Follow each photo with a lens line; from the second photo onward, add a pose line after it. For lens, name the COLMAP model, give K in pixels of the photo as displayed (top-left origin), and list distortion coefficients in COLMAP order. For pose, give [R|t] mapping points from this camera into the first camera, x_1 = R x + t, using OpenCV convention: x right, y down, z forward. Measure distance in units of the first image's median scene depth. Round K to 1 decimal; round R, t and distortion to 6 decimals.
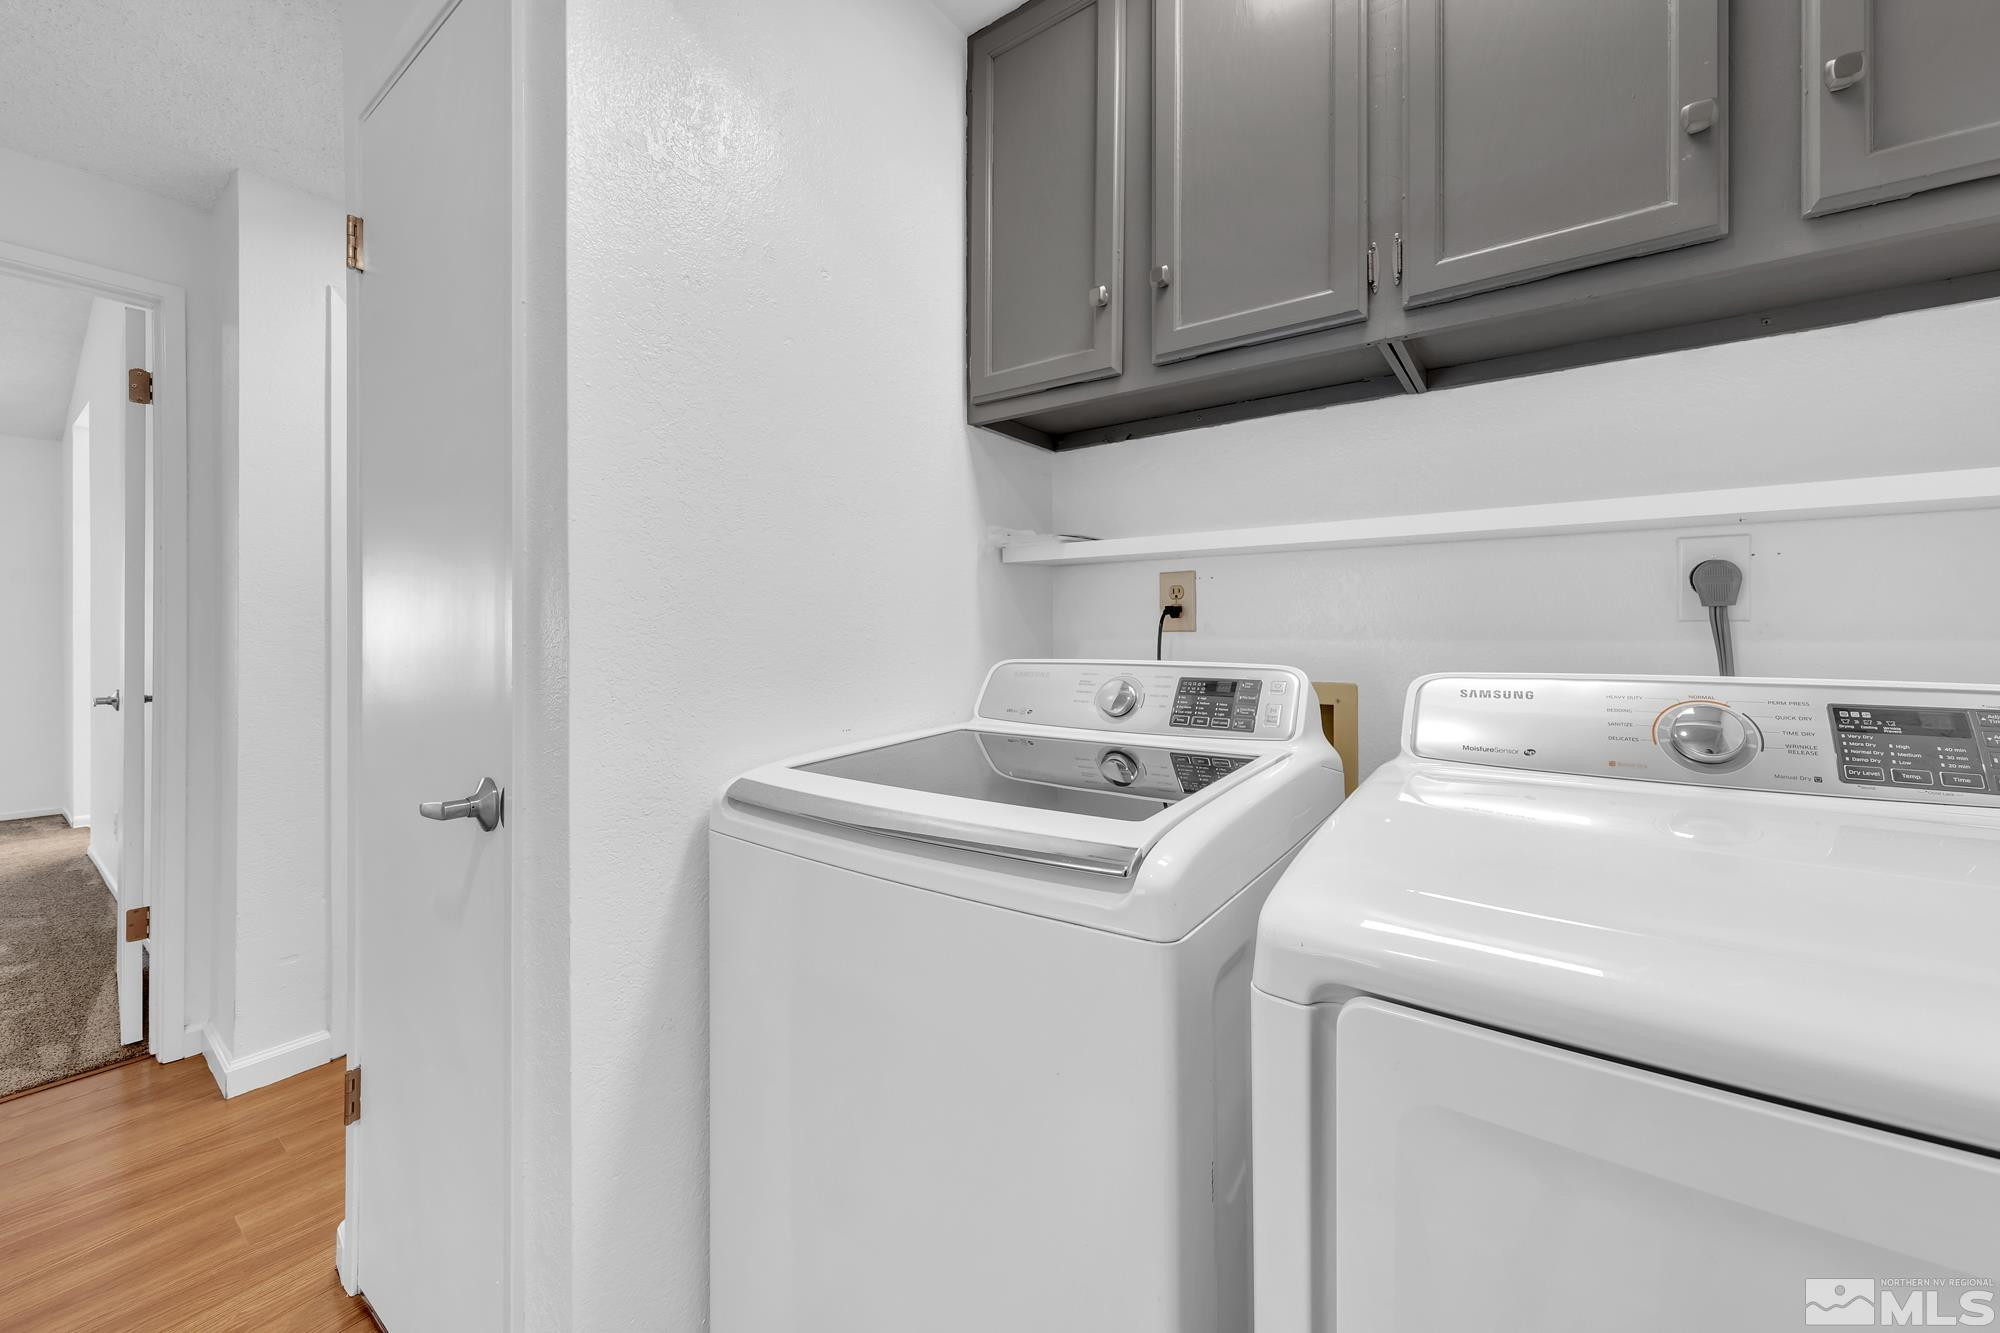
lens RADIAL K [[737.6, 0, 1034.1], [0, 737.6, 628.4], [0, 0, 1]] dist [0.001199, 0.000152]
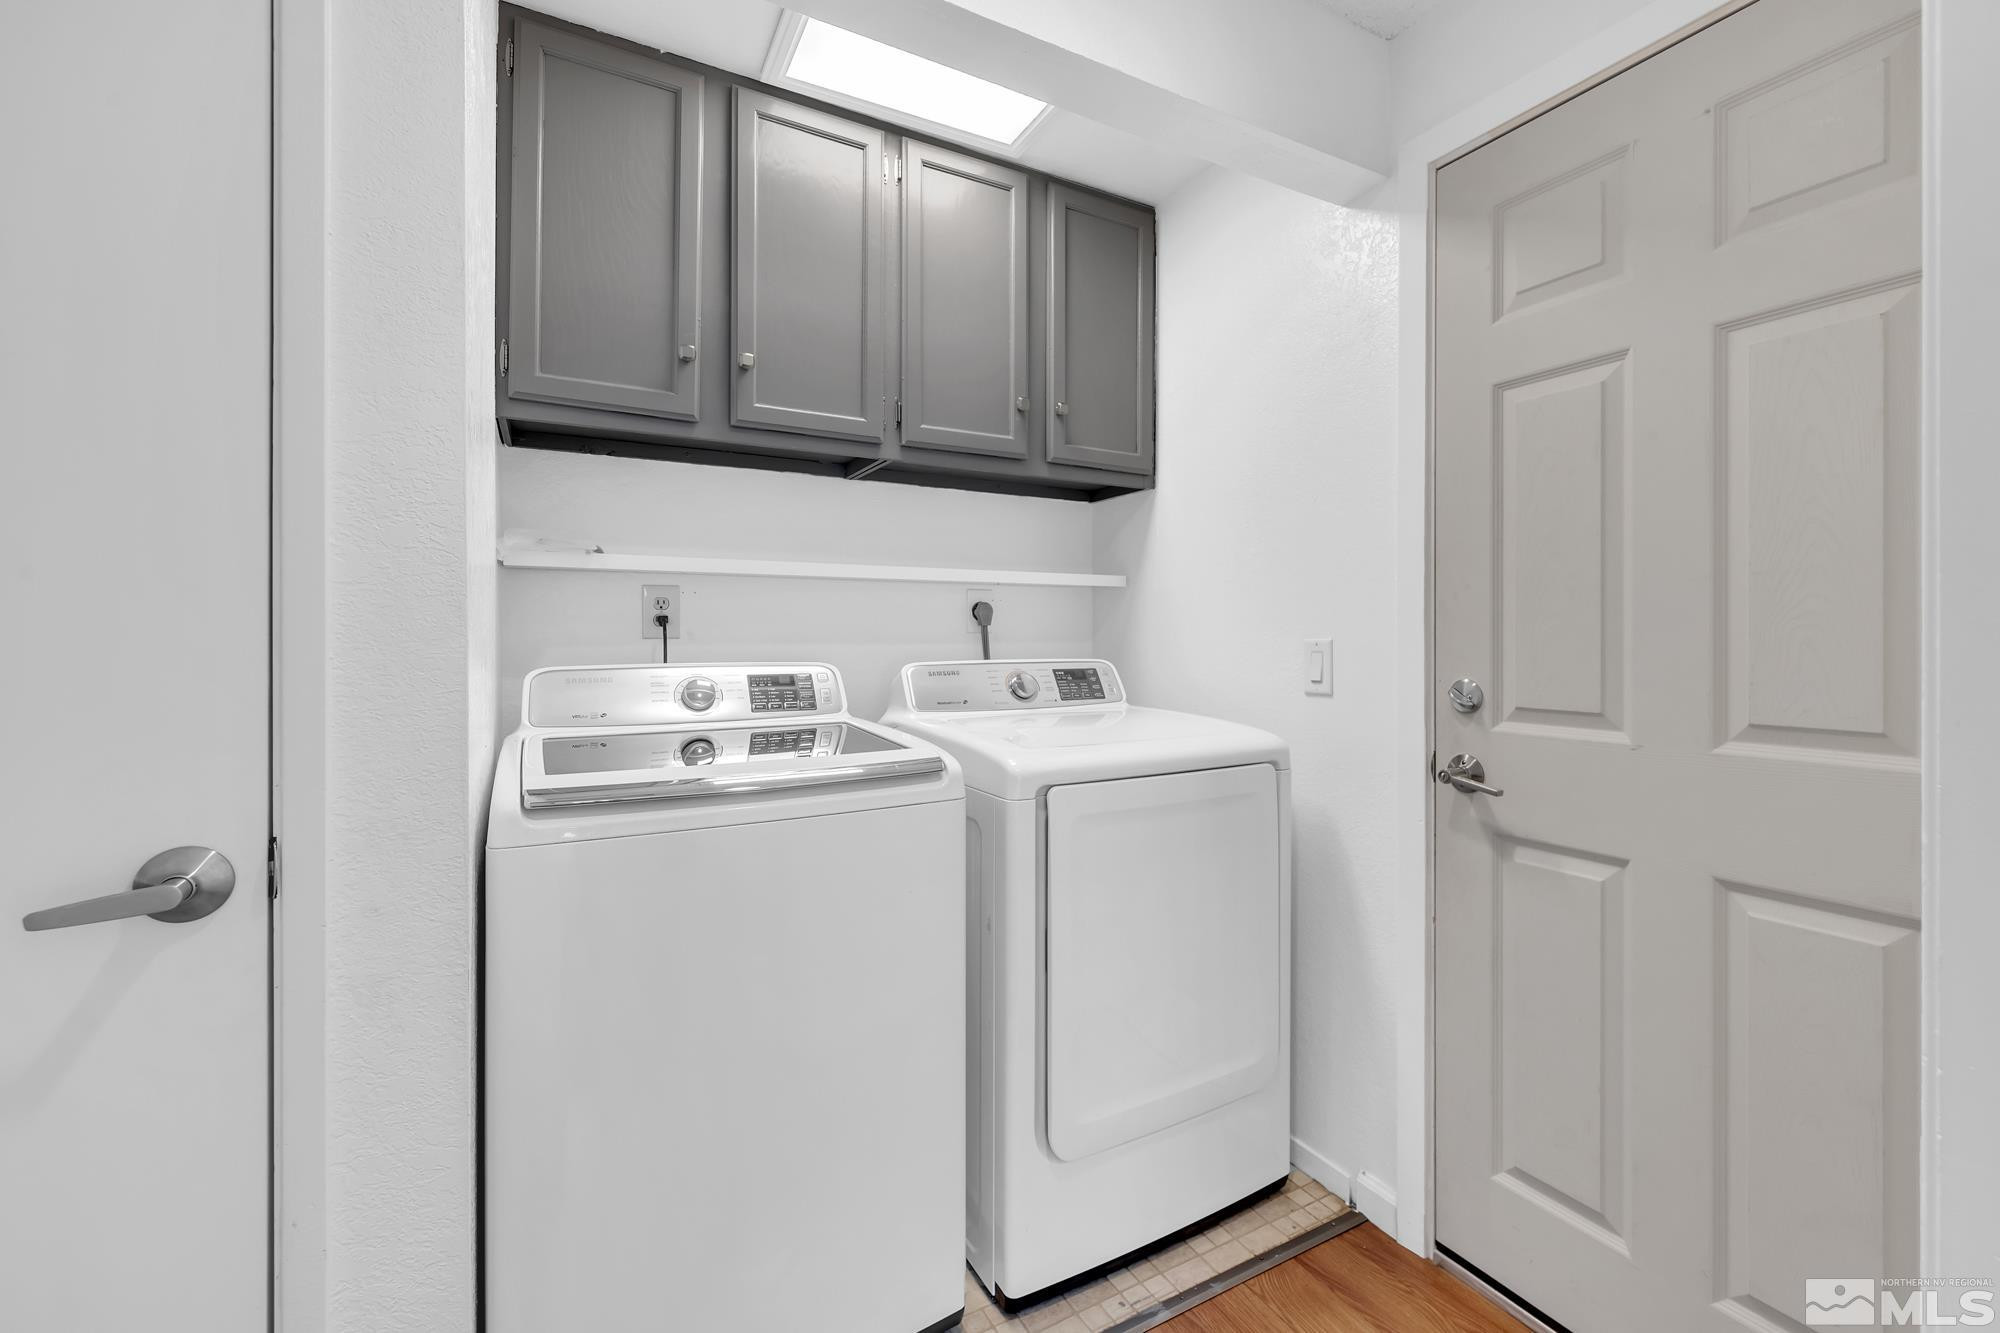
lens RADIAL K [[783.2, 0, 1020.1], [0, 783.2, 614.0], [0, 0, 1]] dist [0.001362, 0.000122]
pose [[0.467856, 0.027204, 0.883386, -0.872065], [-0.003951, 0.999581, -0.028689, -0.001311], [-0.883796, 0.009932, 0.467768, -0.058795]]
